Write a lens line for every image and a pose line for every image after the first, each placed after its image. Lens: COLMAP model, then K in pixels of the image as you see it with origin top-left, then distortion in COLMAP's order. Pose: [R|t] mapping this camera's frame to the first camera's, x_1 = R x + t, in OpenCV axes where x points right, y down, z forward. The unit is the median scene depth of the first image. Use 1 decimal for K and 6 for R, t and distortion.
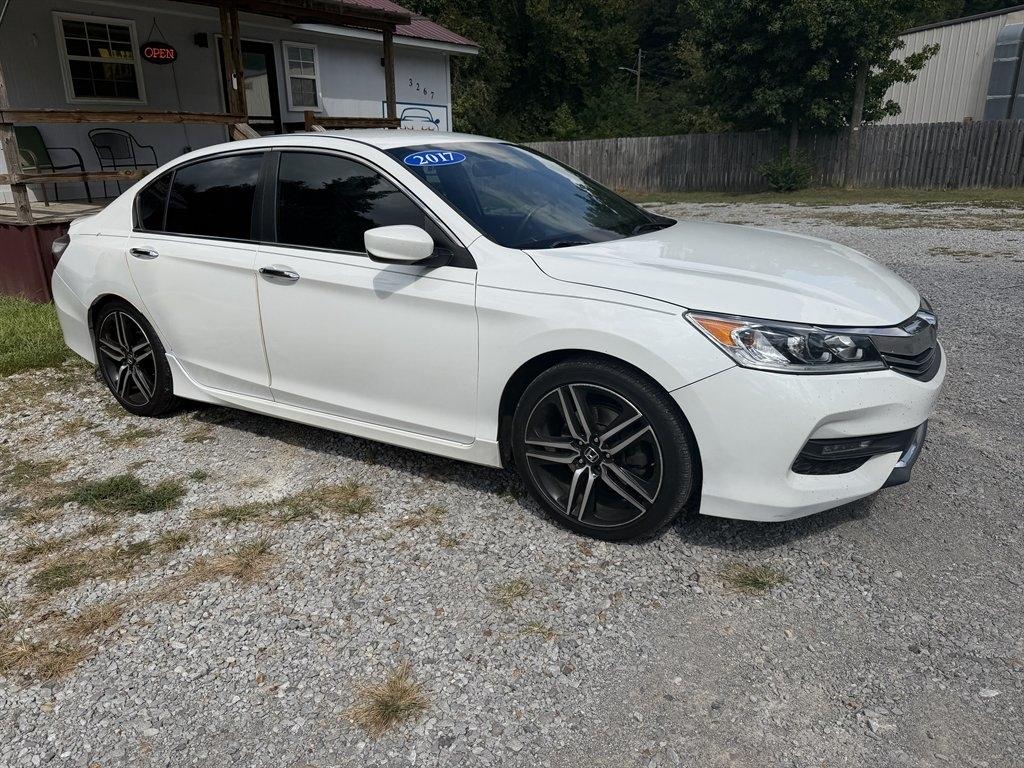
lens RADIAL K [[729.2, 0, 506.1], [0, 729.2, 380.2], [0, 0, 1]] dist [0.024451, -0.031213]
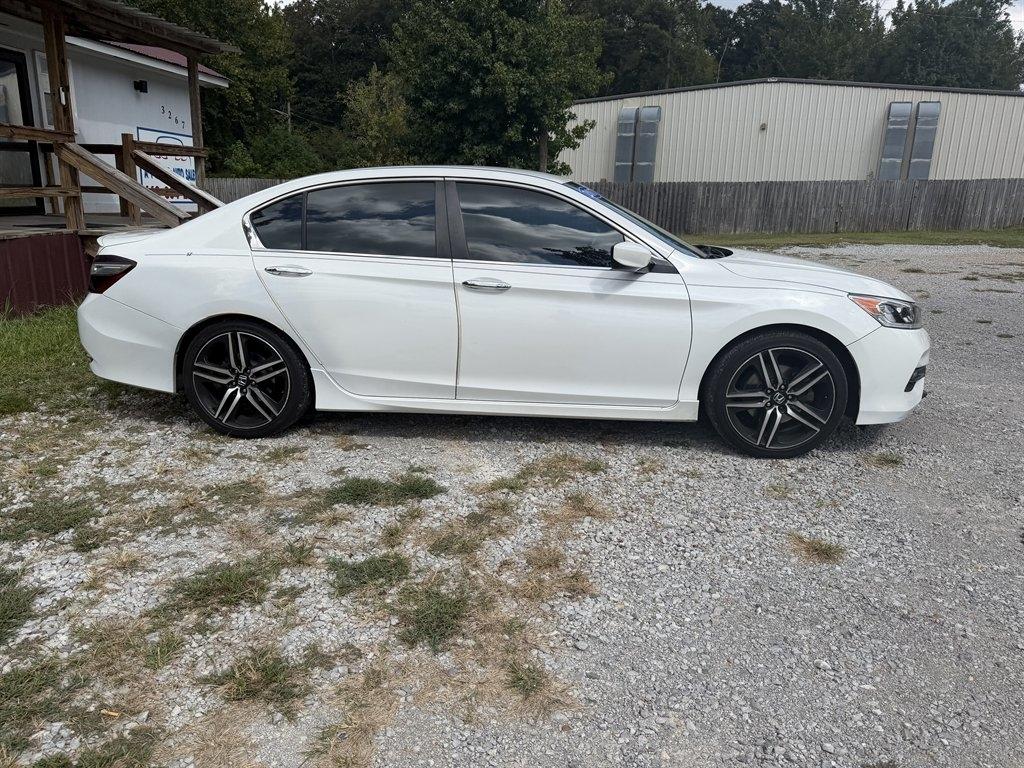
lens RADIAL K [[729.2, 0, 516.5], [0, 729.2, 382.5], [0, 0, 1]] dist [0.024451, -0.031213]
pose [[0.883125, -0.075874, 0.462962, -0.816809], [0.100385, 0.994541, -0.028495, 0.048852], [-0.458272, 0.071639, 0.885920, -0.042990]]
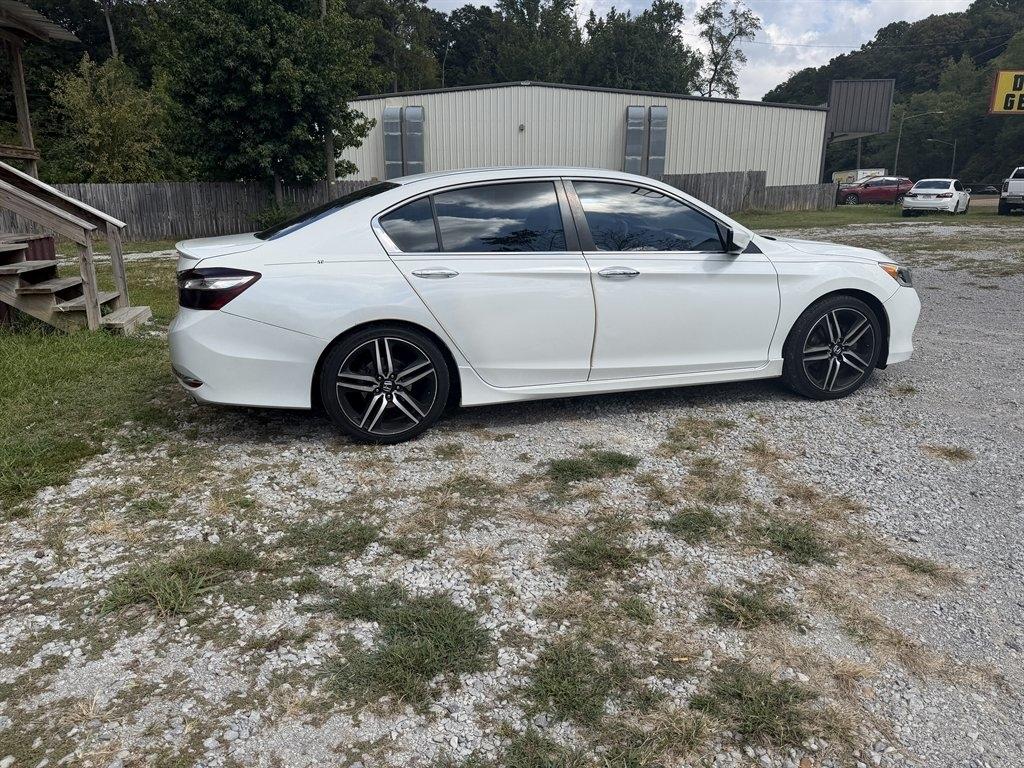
lens RADIAL K [[729.2, 0, 513.4], [0, 729.2, 381.4], [0, 0, 1]] dist [0.024451, -0.031213]
pose [[0.664402, -0.163950, 0.729171, -1.405424], [0.212876, 0.976743, 0.025648, -0.030568], [-0.716418, 0.138182, 0.683850, 0.276763]]
